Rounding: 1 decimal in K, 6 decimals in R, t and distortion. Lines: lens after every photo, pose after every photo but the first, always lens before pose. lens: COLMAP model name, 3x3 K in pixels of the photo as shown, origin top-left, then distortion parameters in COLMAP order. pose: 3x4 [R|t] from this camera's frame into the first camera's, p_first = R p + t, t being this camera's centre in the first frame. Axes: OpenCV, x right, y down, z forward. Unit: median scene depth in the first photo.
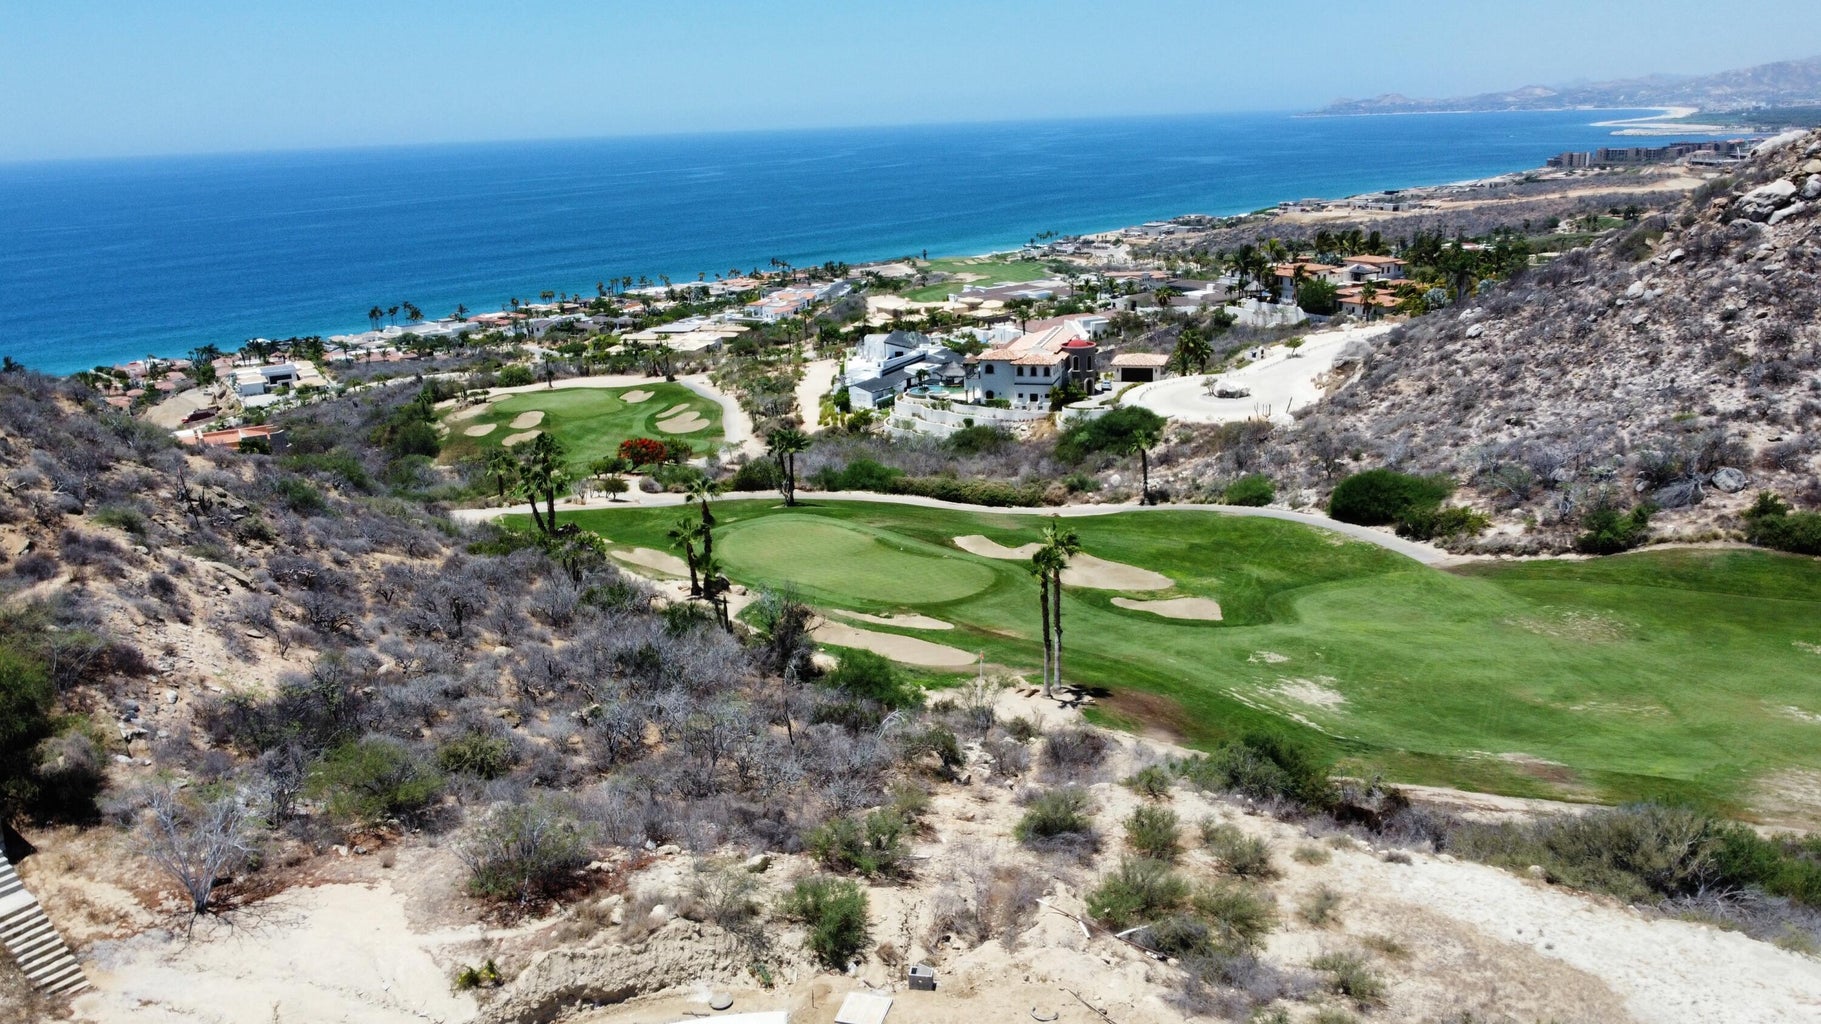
lens RADIAL K [[1381.1, 0, 910.5], [0, 1381.1, 512.0], [0, 0, 1]] dist [-0.001152, -0.006396]
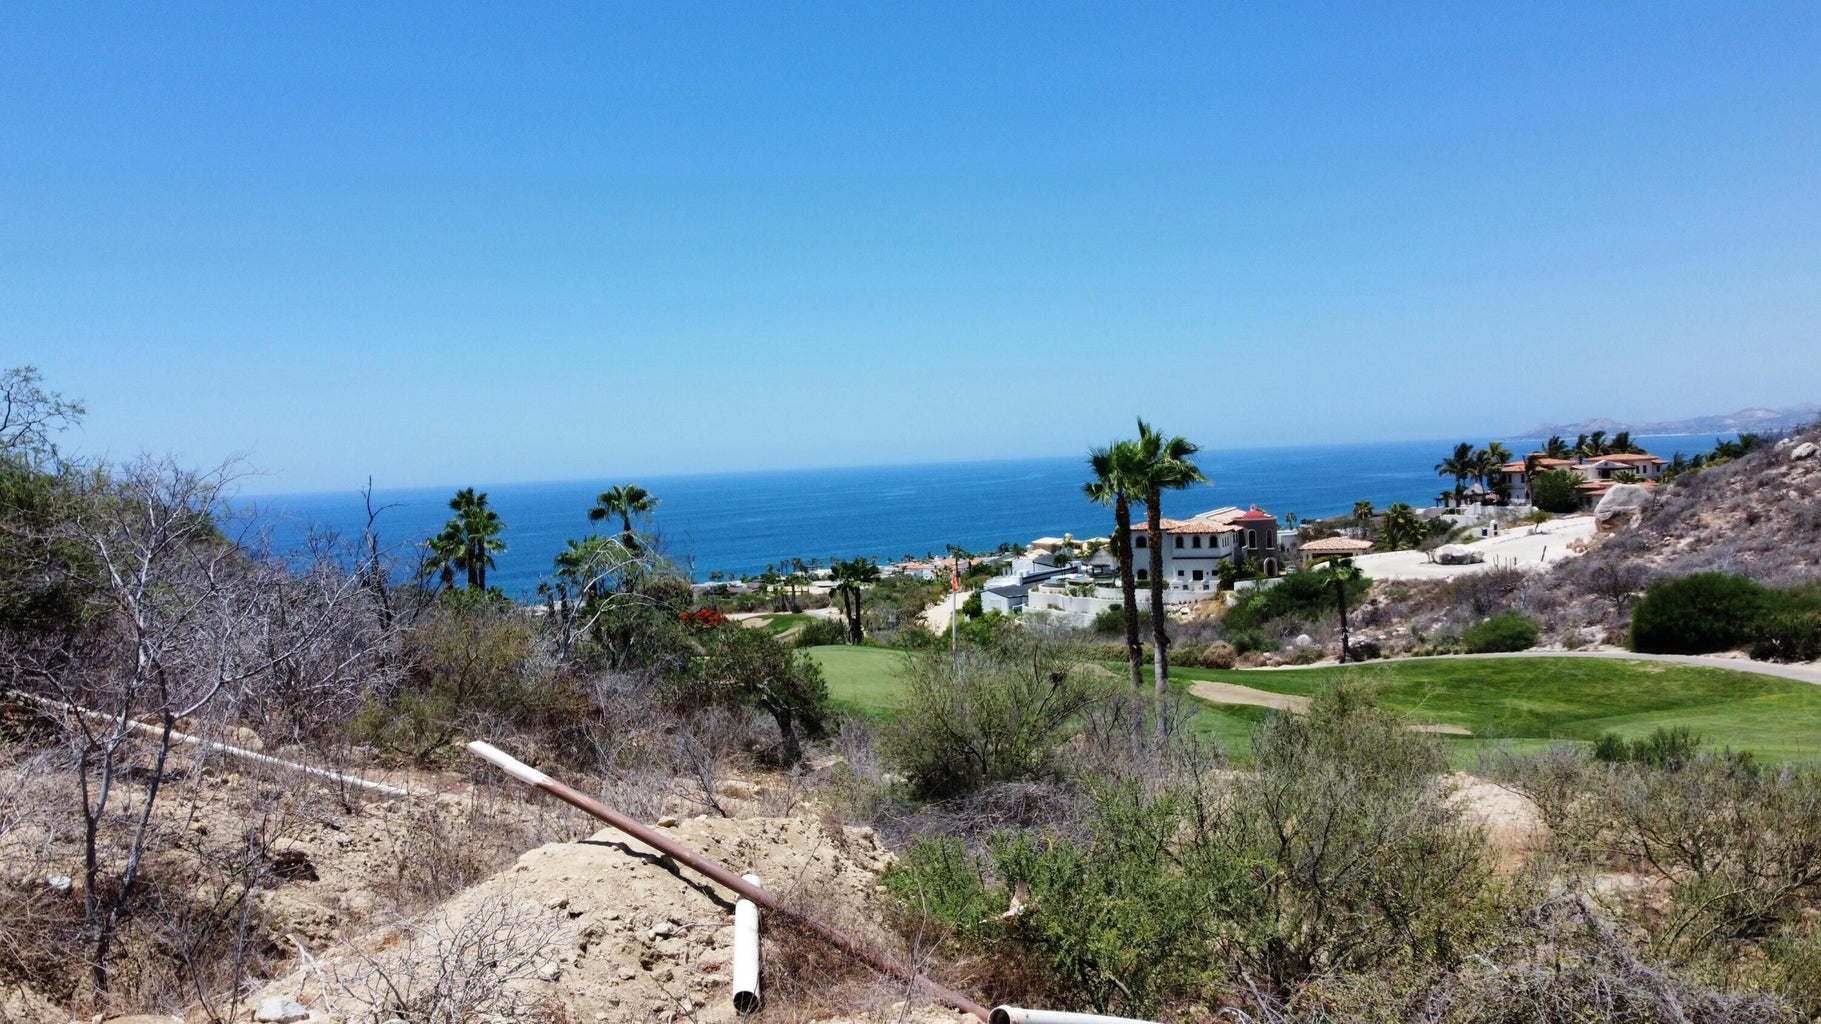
lens RADIAL K [[1381.1, 0, 910.5], [0, 1381.1, 512.0], [0, 0, 1]] dist [-0.001152, -0.006396]
pose [[0.990168, -0.003510, -0.139838, 0.042946], [-0.029101, 0.972643, -0.230474, 0.080100], [0.136822, 0.232277, 0.962978, 0.238946]]
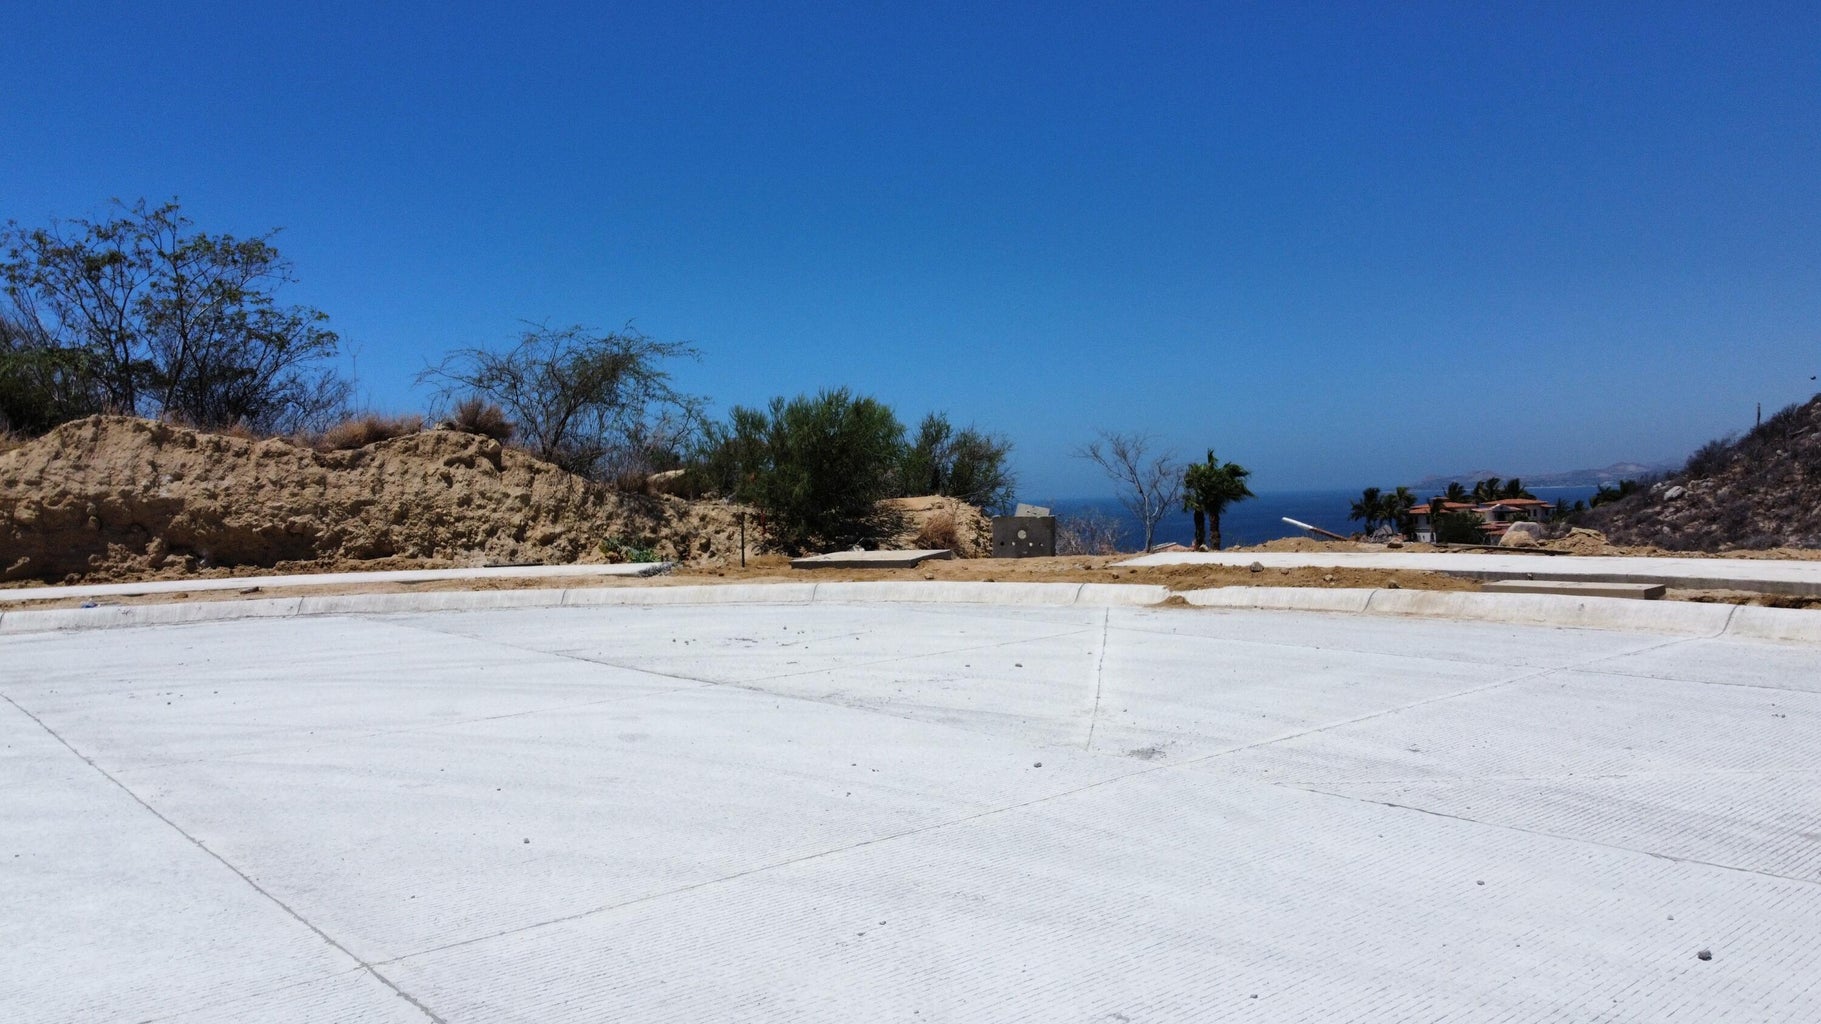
lens RADIAL K [[1381.1, 0, 910.5], [0, 1381.1, 512.0], [0, 0, 1]] dist [-0.001152, -0.006396]
pose [[0.997565, 0.001098, -0.069731, 0.000667], [-0.019507, 0.964360, -0.263874, 0.110269], [0.066956, 0.264592, 0.962033, 0.156192]]
